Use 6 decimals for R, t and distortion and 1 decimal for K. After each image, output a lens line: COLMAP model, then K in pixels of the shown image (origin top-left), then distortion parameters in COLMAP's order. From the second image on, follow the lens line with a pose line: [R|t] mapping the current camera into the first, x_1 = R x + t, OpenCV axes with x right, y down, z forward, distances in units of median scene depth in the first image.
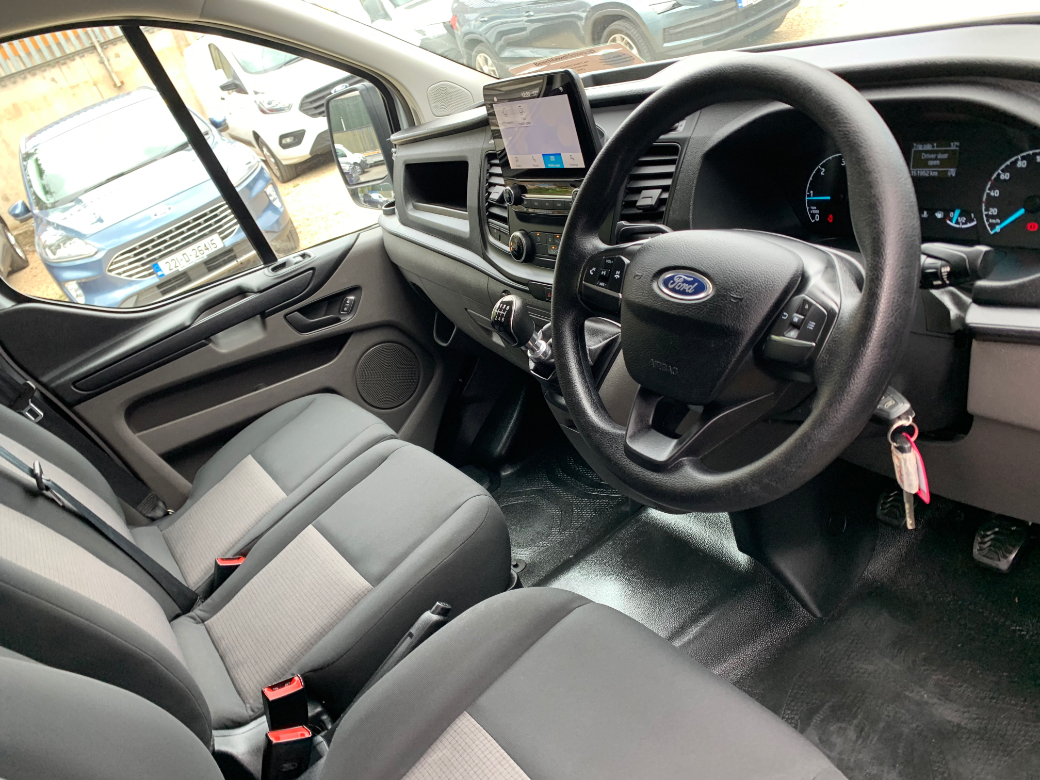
lens RADIAL K [[792.7, 0, 495.2], [0, 792.7, 388.1], [0, 0, 1]] dist [0.108816, -0.205830]
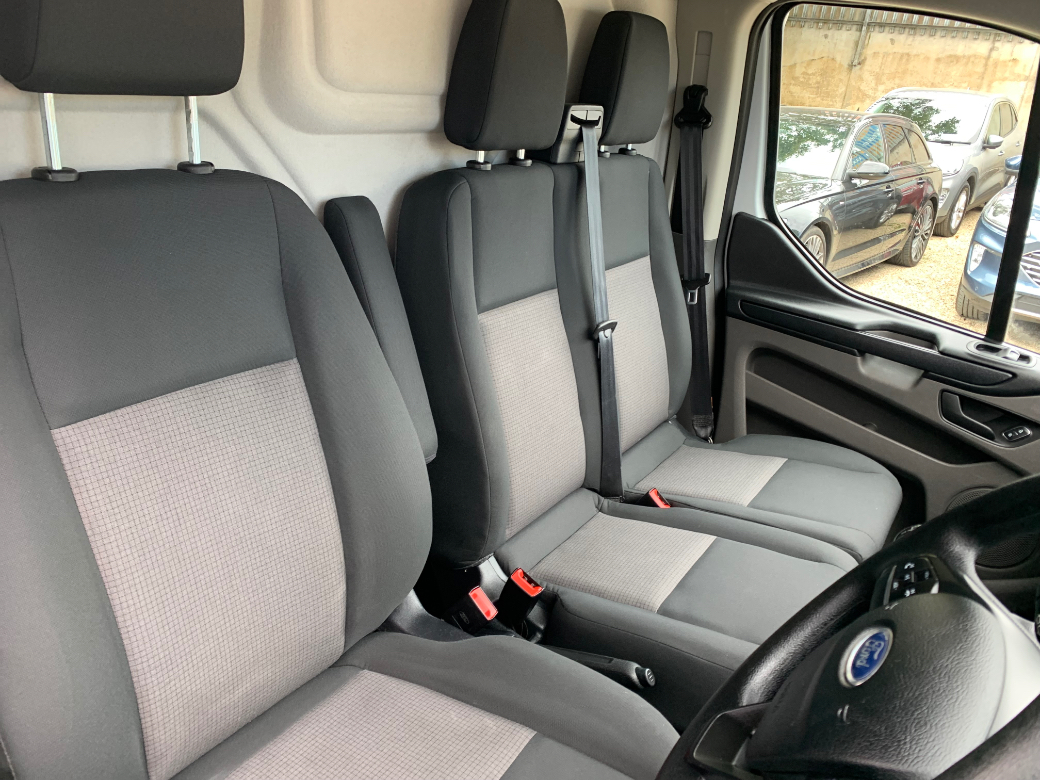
lens RADIAL K [[798.6, 0, 517.3], [0, 798.6, 371.7], [0, 0, 1]] dist [0.052152, -0.067838]
pose [[0.324572, 0.662704, -0.674889, 0.246450], [-0.623756, 0.686347, 0.373974, -0.205622], [0.711043, 0.299584, 0.636135, 0.128033]]
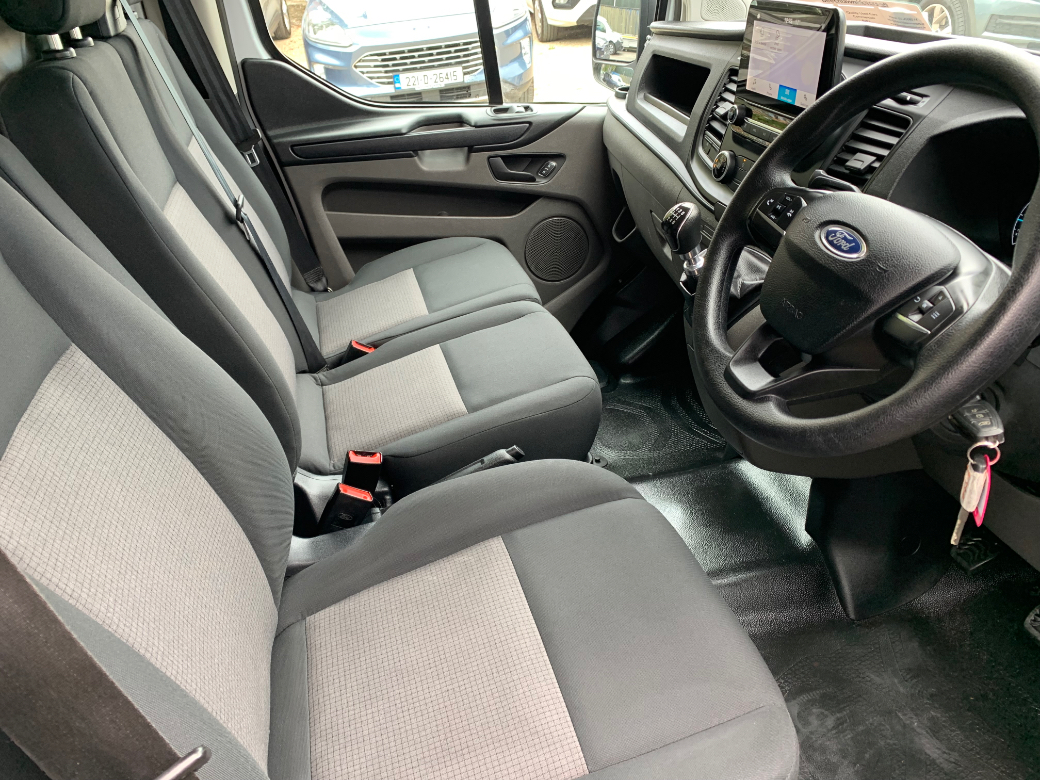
lens RADIAL K [[798.6, 0, 517.3], [0, 798.6, 371.7], [0, 0, 1]] dist [0.052152, -0.067838]
pose [[0.909808, 0.392409, -0.135144, 0.032034], [-0.376891, 0.917526, 0.126878, 0.028174], [0.173787, -0.064500, 0.982669, -0.059510]]
